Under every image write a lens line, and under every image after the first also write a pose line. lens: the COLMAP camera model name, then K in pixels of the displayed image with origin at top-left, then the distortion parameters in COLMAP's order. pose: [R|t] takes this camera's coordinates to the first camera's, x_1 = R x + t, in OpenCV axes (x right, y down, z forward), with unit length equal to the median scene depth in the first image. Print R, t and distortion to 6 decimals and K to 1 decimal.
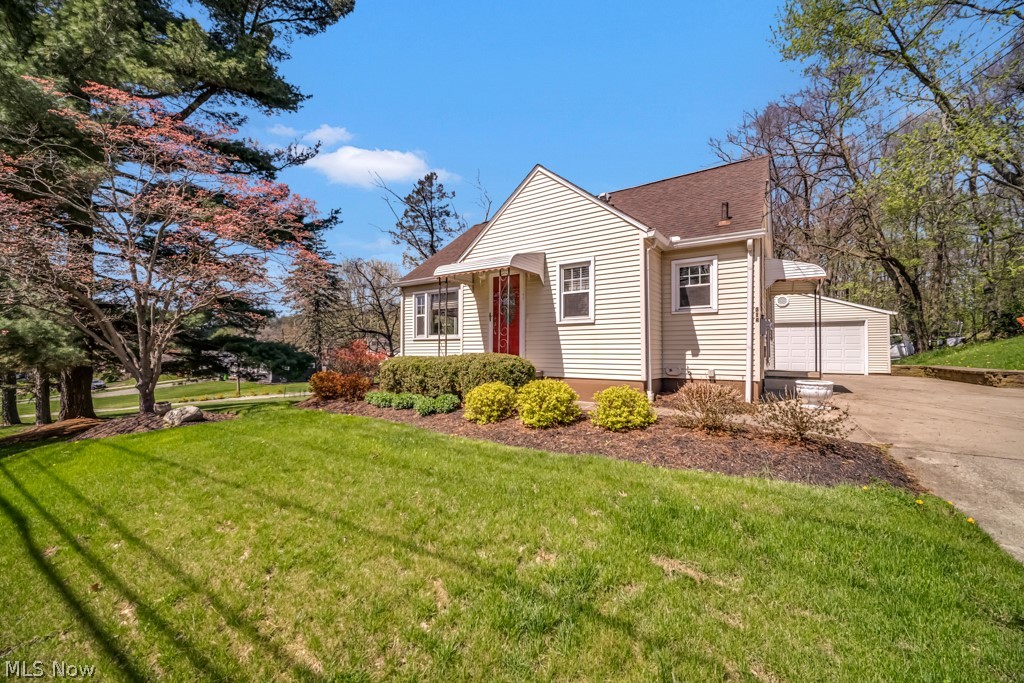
lens RADIAL K [[406.9, 0, 507.5], [0, 406.9, 345.2], [0, 0, 1]] dist [-0.001186, -0.000563]
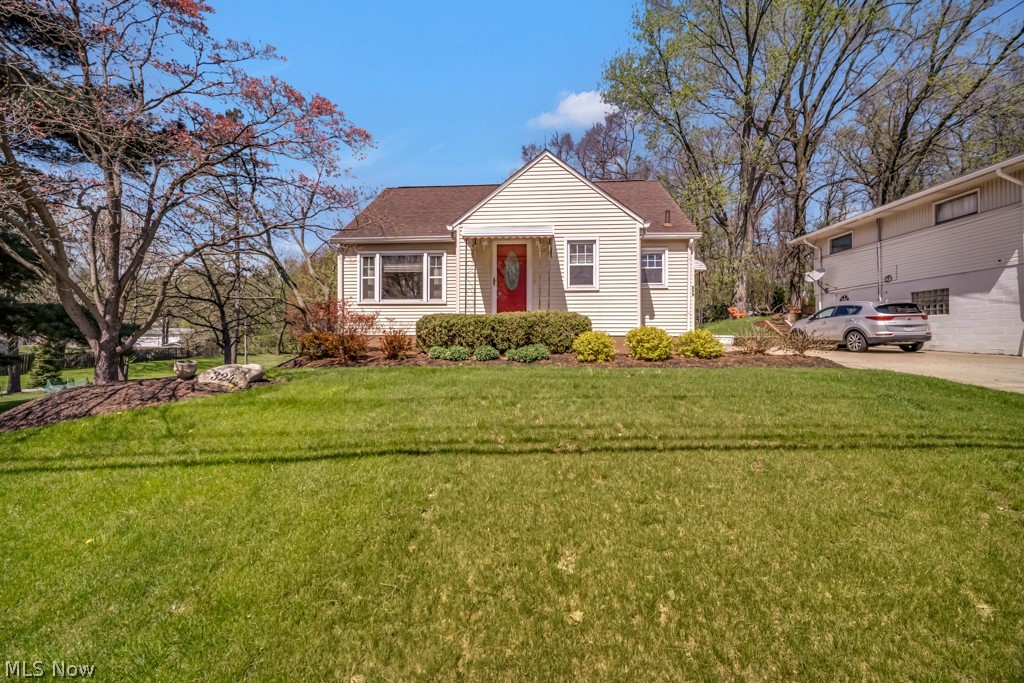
lens RADIAL K [[406.9, 0, 507.5], [0, 406.9, 345.2], [0, 0, 1]] dist [-0.001186, -0.000563]
pose [[0.860284, -0.006849, 0.509770, -0.630798], [-0.011414, 0.999400, 0.032690, 0.071202], [-0.509688, -0.033941, 0.859690, 0.060267]]
